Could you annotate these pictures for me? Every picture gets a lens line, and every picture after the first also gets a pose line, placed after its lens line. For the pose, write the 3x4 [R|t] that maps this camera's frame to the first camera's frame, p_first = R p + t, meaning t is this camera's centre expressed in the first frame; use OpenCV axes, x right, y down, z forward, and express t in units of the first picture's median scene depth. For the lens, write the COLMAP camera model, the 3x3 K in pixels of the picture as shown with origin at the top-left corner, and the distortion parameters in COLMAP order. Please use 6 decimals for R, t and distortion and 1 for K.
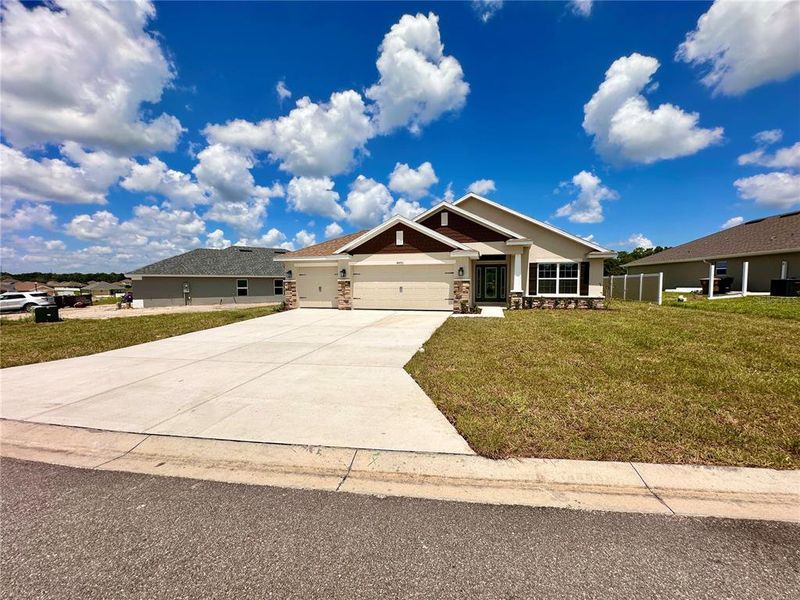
lens RADIAL K [[322.5, 0, 400.8], [0, 322.5, 305.1], [0, 0, 1]] dist [0.001403, 0.000257]
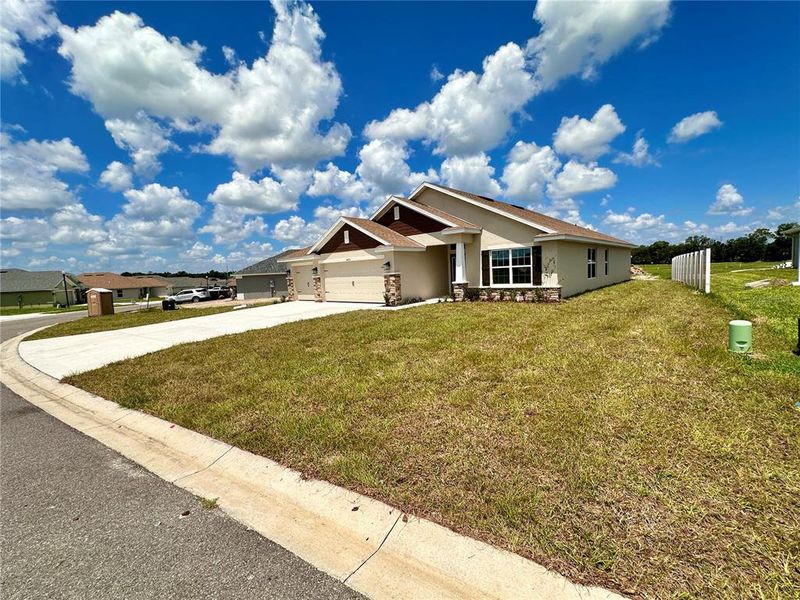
lens RADIAL K [[361.0, 0, 413.9], [0, 361.0, 288.3], [0, 0, 1]] dist [-0.000257, 0.000076]
pose [[0.894050, -0.017596, -0.447621, 0.430996], [0.013636, 0.999834, -0.012067, -0.009414], [0.447759, 0.004685, 0.894142, 0.002610]]
